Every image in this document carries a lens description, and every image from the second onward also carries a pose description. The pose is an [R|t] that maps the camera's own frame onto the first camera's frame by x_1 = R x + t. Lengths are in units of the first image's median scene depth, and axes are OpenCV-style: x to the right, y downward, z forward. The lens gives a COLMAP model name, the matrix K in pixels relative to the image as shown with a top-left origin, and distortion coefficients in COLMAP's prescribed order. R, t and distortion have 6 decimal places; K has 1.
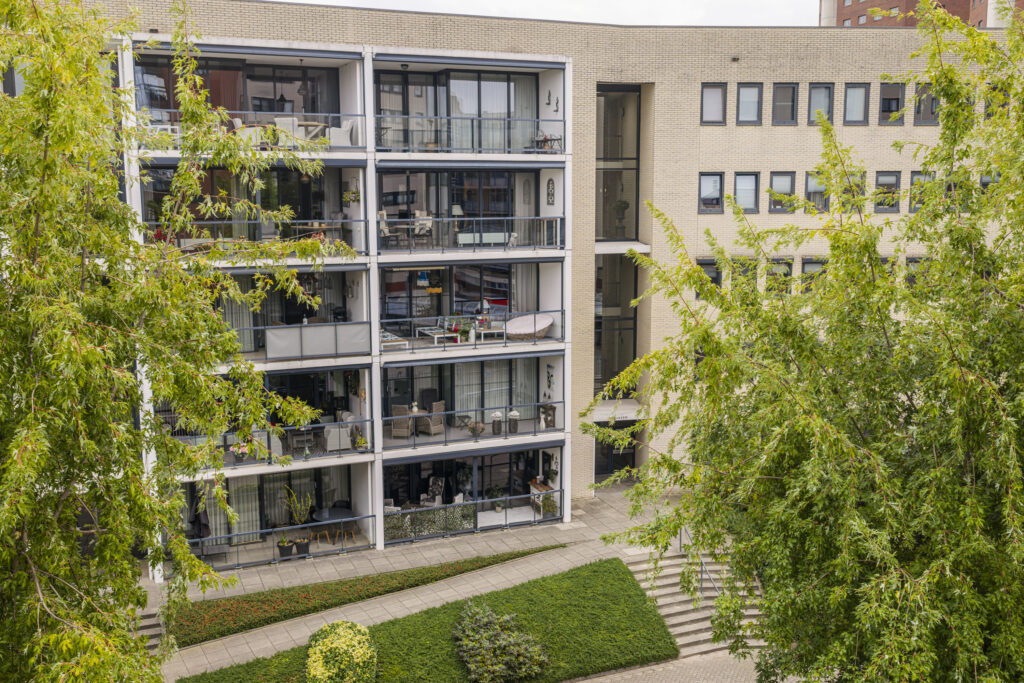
lens RADIAL K [[999.3, 0, 510.7], [0, 999.3, 345.9], [0, 0, 1]] dist [0.009489, -0.014174]
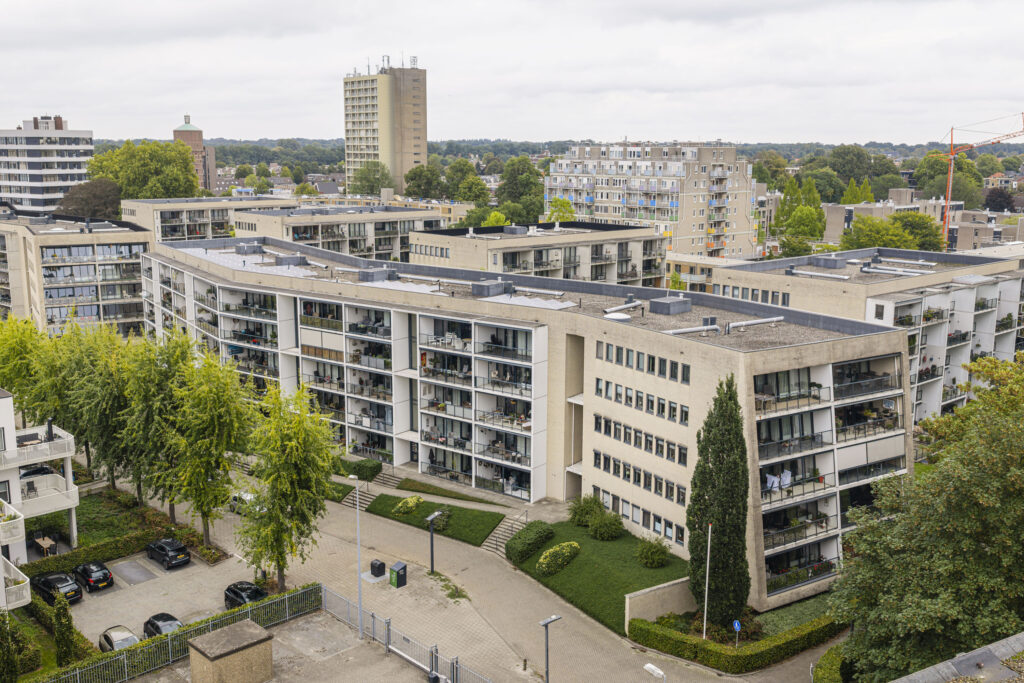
lens RADIAL K [[999.3, 0, 510.7], [0, 999.3, 345.9], [0, 0, 1]] dist [0.009489, -0.014174]
pose [[0.483123, 0.178992, -0.857061, 2.312551], [-0.133676, 0.982484, 0.129833, -0.583522], [0.865288, 0.051843, 0.498587, -0.364332]]
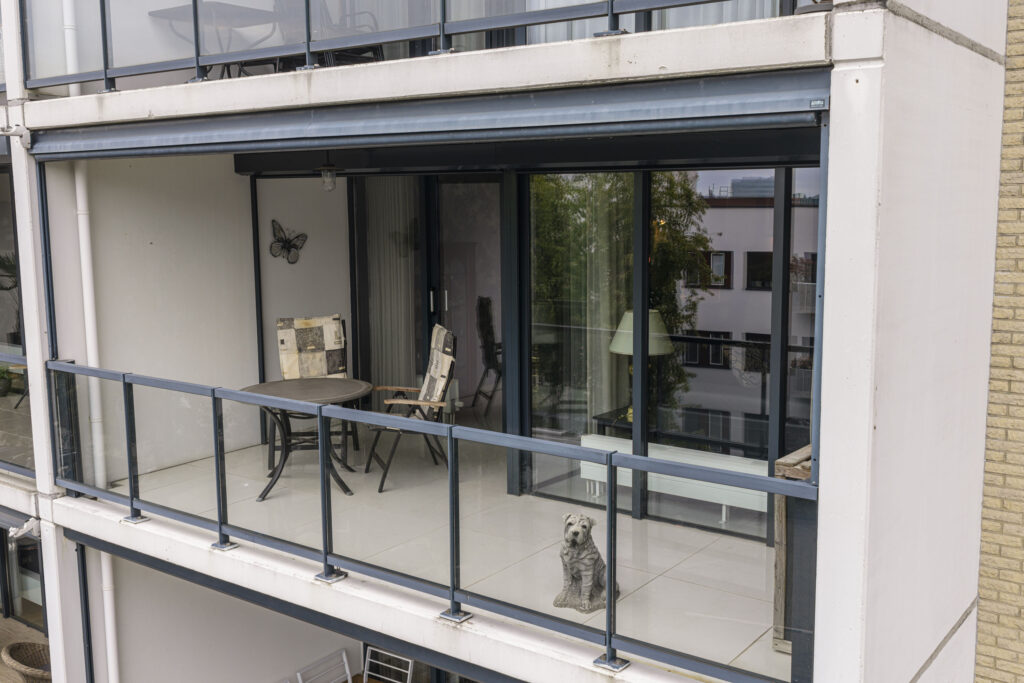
lens RADIAL K [[999.3, 0, 510.7], [0, 999.3, 345.9], [0, 0, 1]] dist [0.009489, -0.014174]
pose [[0.437295, 0.091860, -0.894614, 0.139532], [-0.120497, 0.991785, 0.042937, -0.148568], [0.891209, 0.089022, 0.444772, 0.943717]]
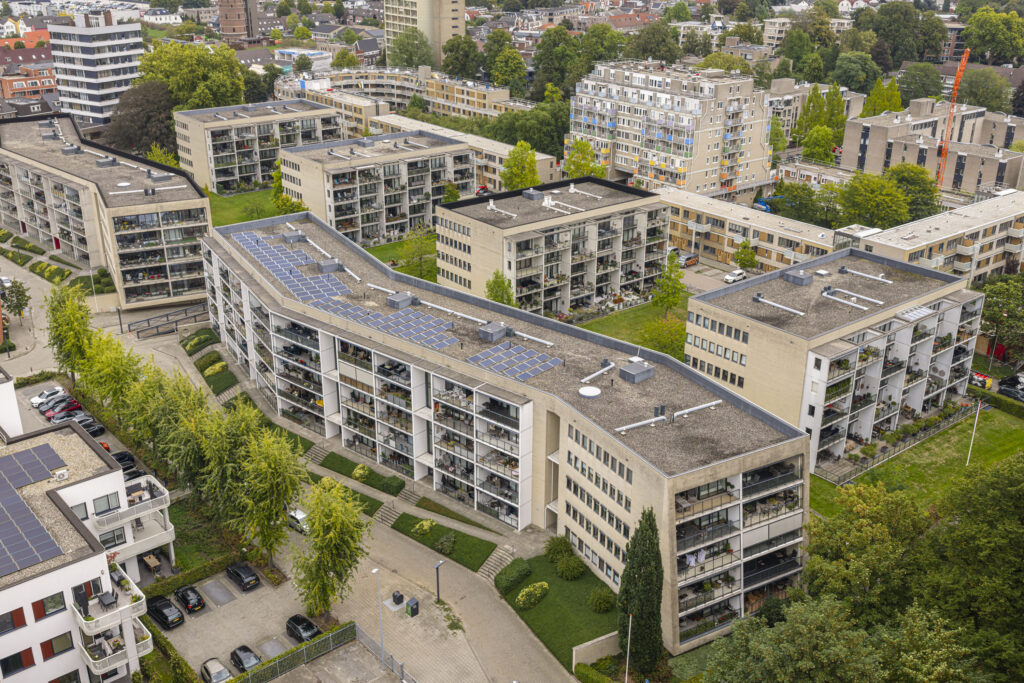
lens RADIAL K [[999.3, 0, 510.7], [0, 999.3, 345.9], [0, 0, 1]] dist [0.009489, -0.014174]
pose [[0.438839, 0.358234, -0.824068, 2.724039], [-0.136351, 0.933021, 0.332987, -1.590427], [0.888161, -0.033765, 0.458291, -0.543940]]
